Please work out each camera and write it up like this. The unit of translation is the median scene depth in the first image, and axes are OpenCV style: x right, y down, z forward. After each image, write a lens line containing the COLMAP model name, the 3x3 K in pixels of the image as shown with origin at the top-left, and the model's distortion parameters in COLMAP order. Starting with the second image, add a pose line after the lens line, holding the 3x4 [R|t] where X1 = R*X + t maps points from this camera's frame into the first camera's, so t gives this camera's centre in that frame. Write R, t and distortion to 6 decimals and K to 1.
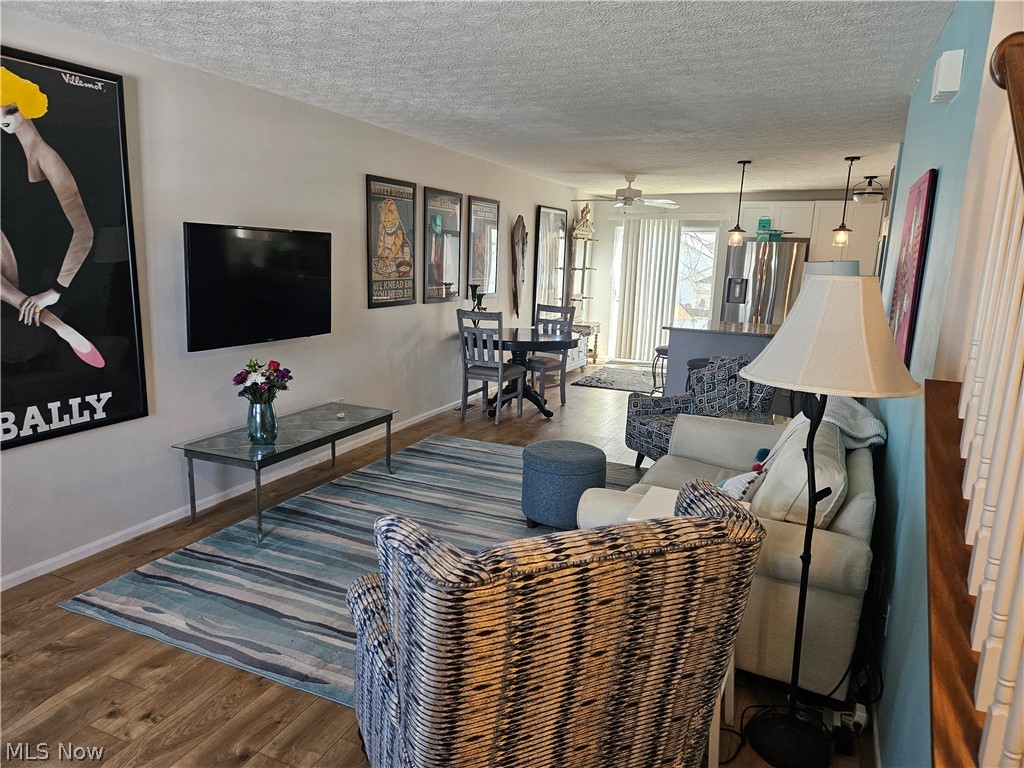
lens RADIAL K [[677.7, 0, 510.8], [0, 677.7, 385.2], [0, 0, 1]] dist [0.067874, -0.053272]
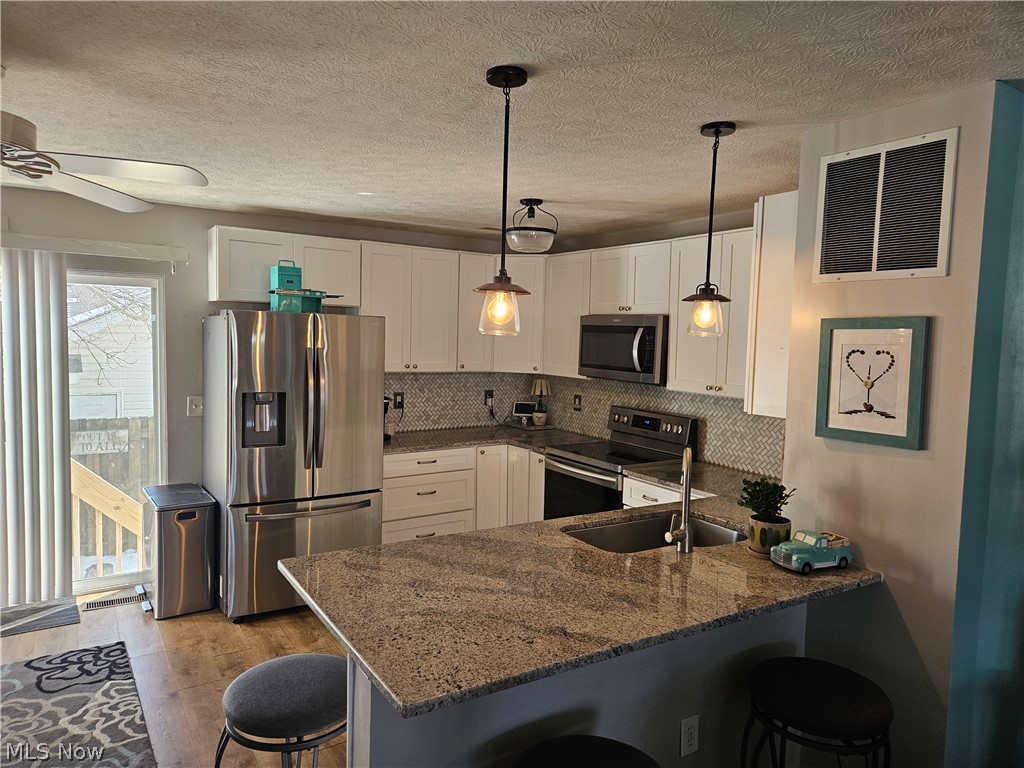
lens RADIAL K [[677.7, 0, 507.5], [0, 677.7, 380.6], [0, 0, 1]] dist [0.067874, -0.053272]
pose [[0.557159, -0.073295, 0.827165, 0.037861], [0.149622, 0.988655, -0.013177, -0.095588], [-0.816815, 0.131104, 0.561804, 0.440656]]
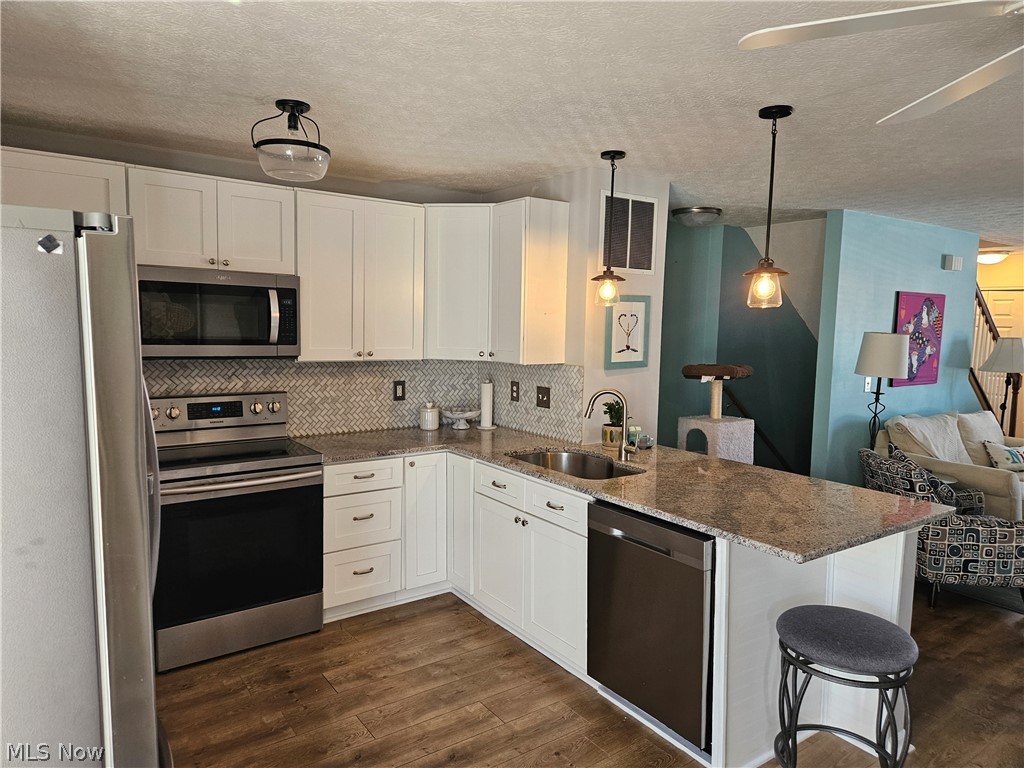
lens RADIAL K [[677.7, 0, 502.5], [0, 677.7, 380.9], [0, 0, 1]] dist [0.067874, -0.053272]
pose [[-0.854207, -0.092426, 0.511651, 0.134086], [0.055209, 0.962385, 0.266019, -0.150904], [-0.516993, 0.255484, -0.816974, 0.771472]]
